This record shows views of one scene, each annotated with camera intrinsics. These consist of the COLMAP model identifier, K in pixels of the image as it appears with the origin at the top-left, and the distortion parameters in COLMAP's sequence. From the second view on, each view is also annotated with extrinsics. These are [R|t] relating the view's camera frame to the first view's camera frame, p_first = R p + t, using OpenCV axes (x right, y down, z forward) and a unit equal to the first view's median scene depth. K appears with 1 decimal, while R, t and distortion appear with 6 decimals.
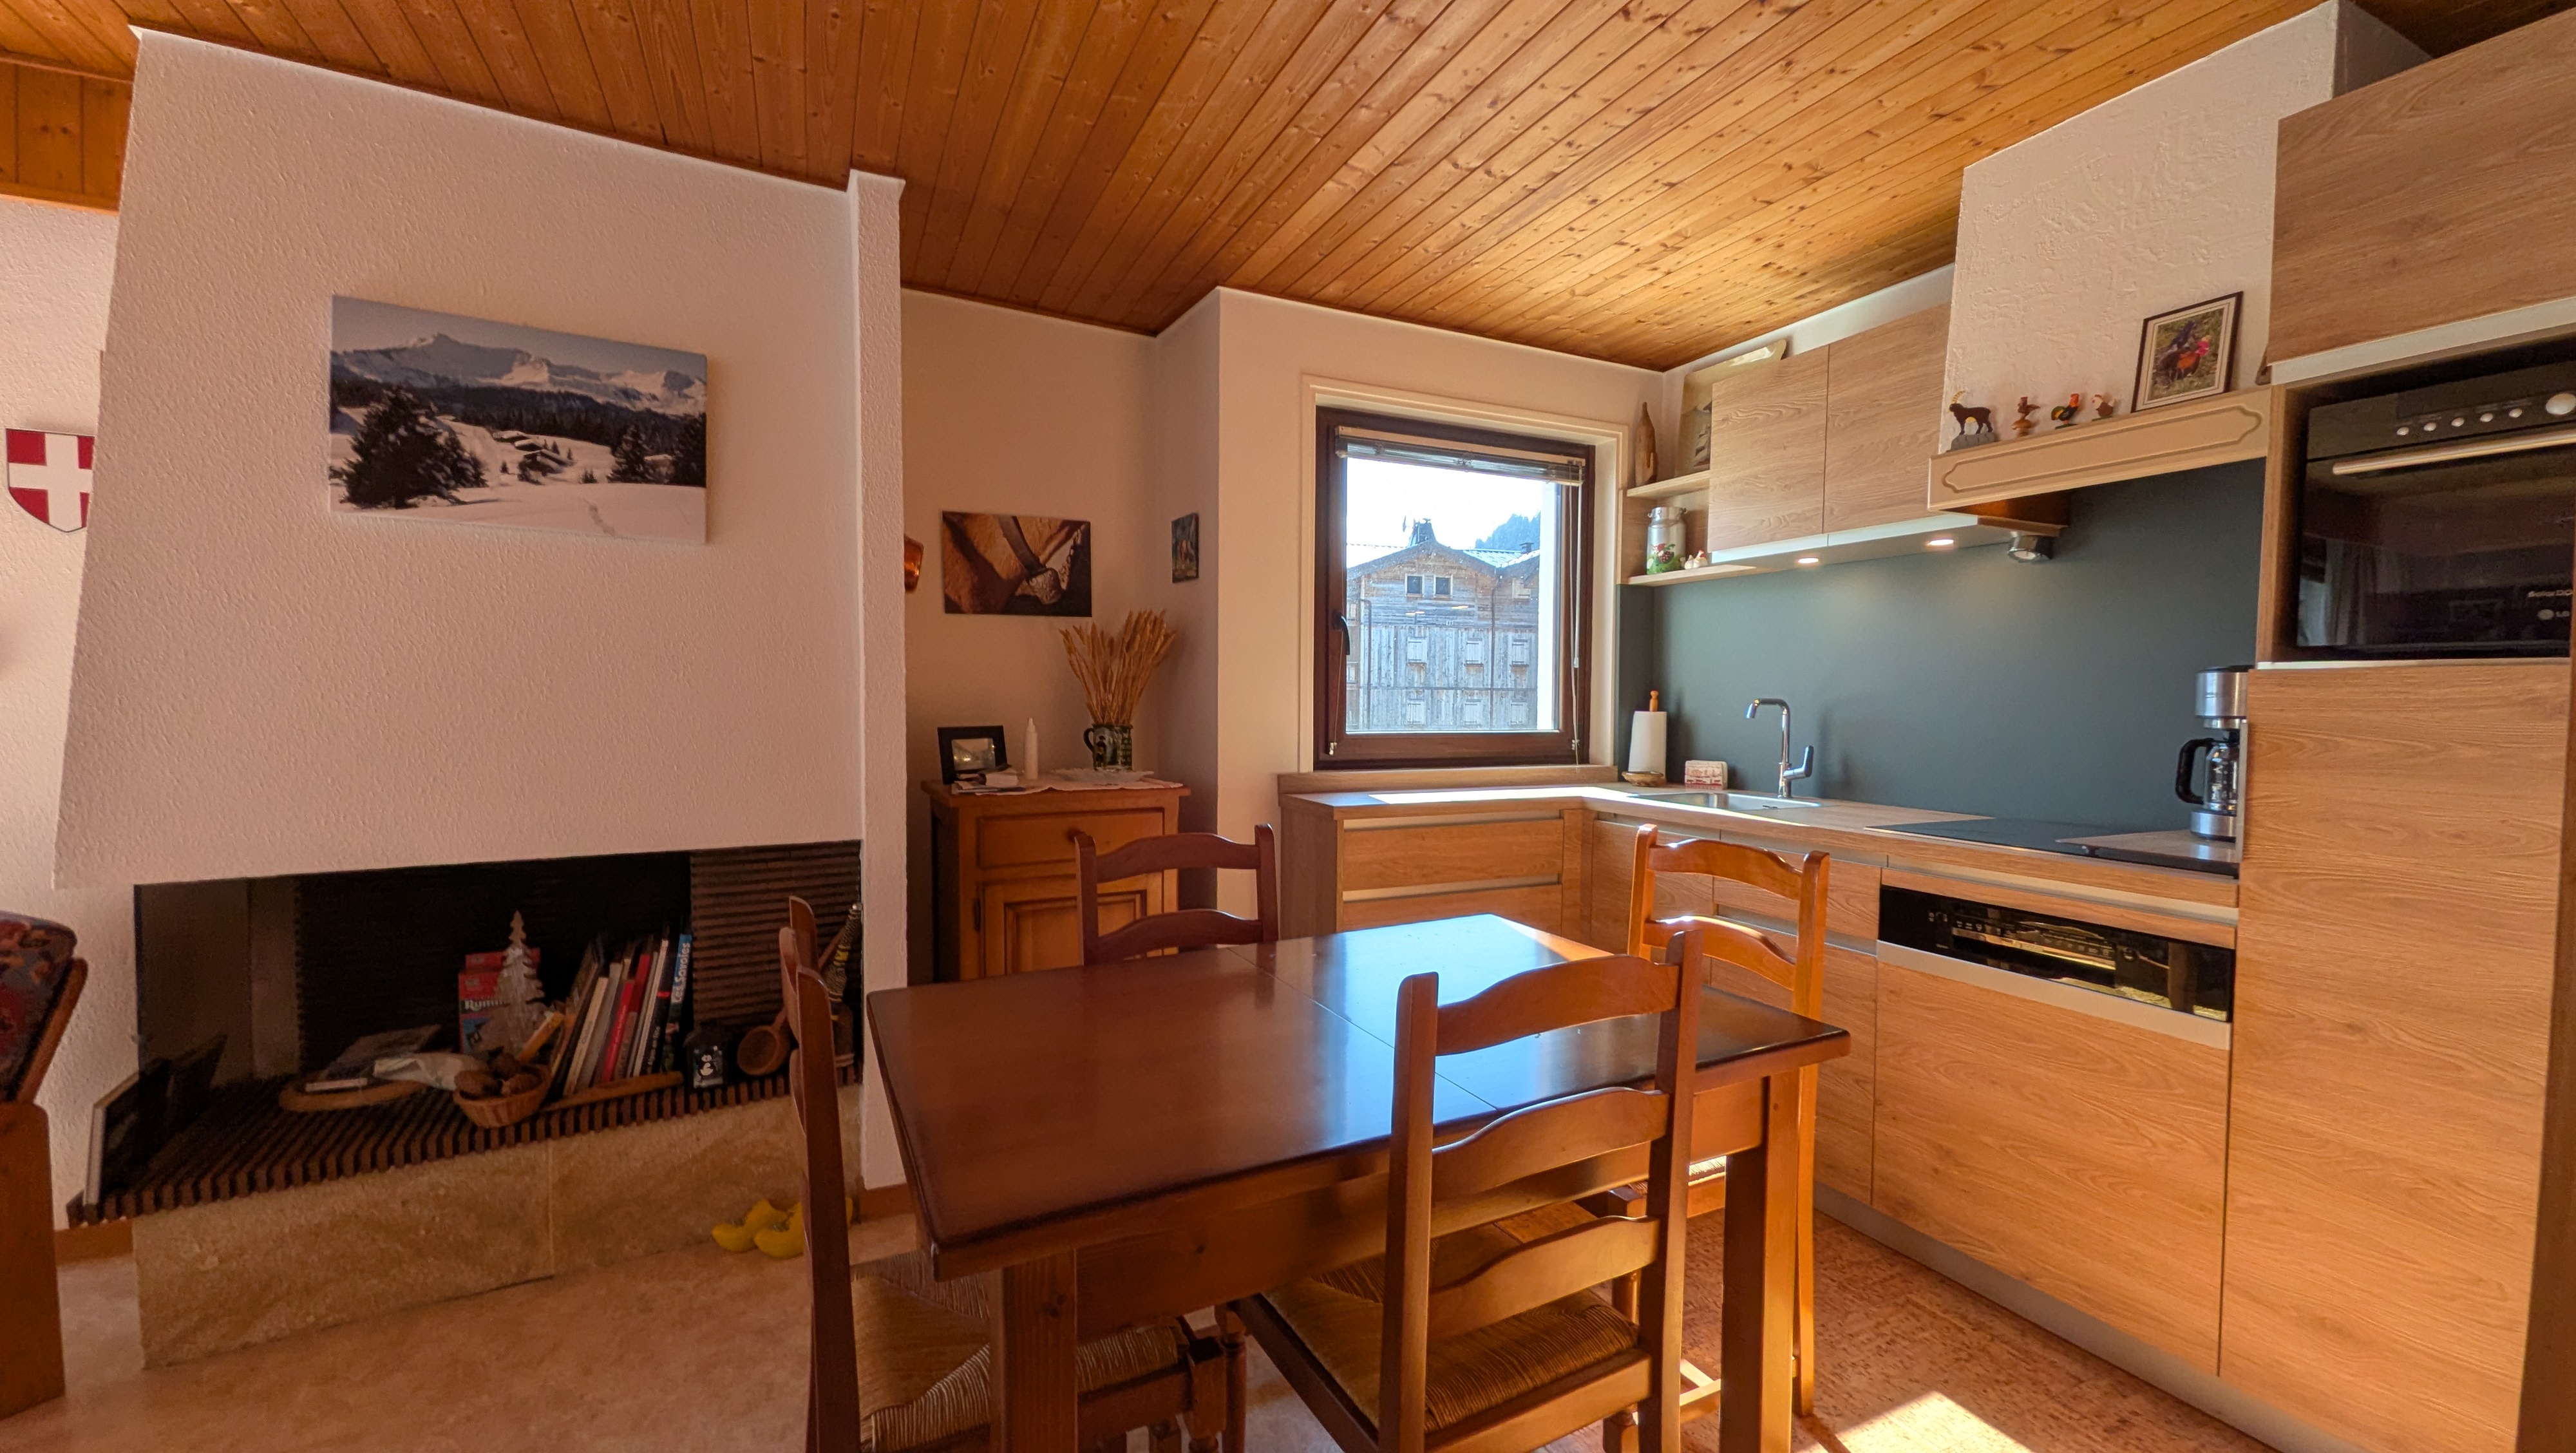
lens RADIAL K [[1002.0, 0, 1287.3], [0, 1002.0, 736.2], [0, 0, 1]] dist [0.006059, 0.000141]
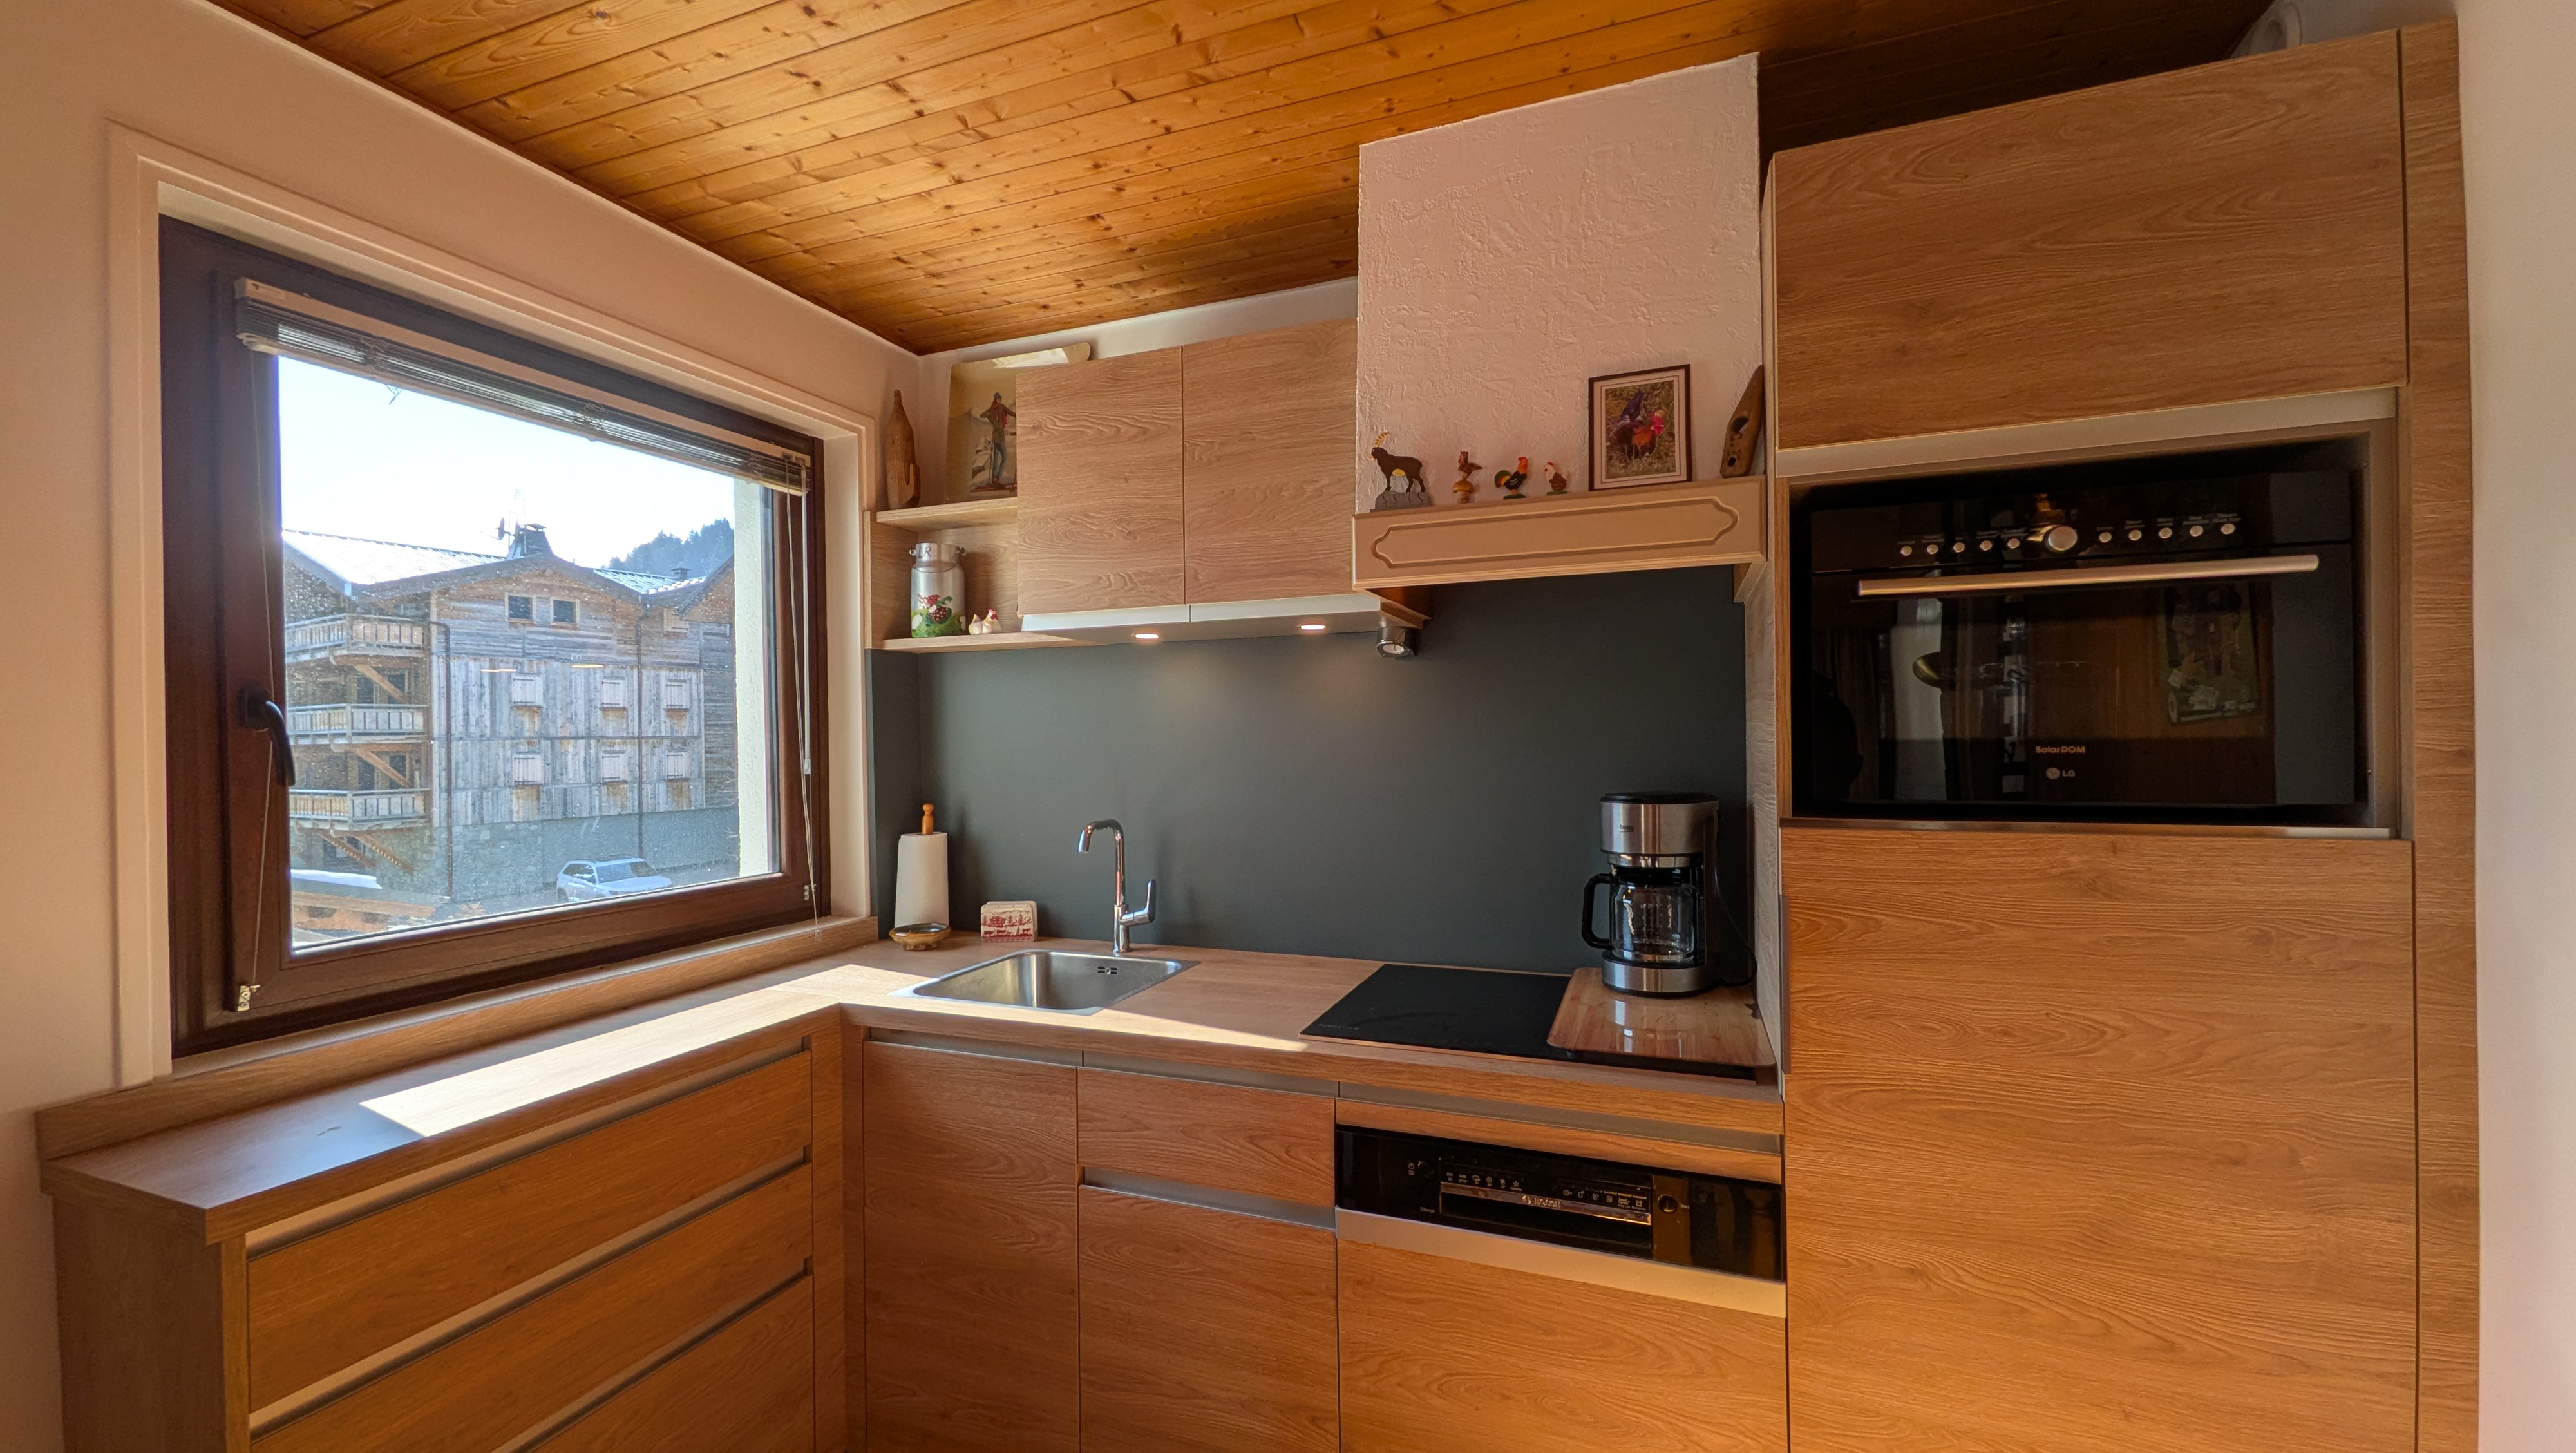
lens RADIAL K [[1012.3, 0, 1292.9], [0, 1012.3, 736.8], [0, 0, 1]] dist [0.003793, 0.000633]
pose [[0.715189, -0.018529, 0.698685, 0.089753], [0.047900, 0.998598, -0.022549, -0.100329], [-0.697287, 0.049594, 0.715074, 0.501887]]
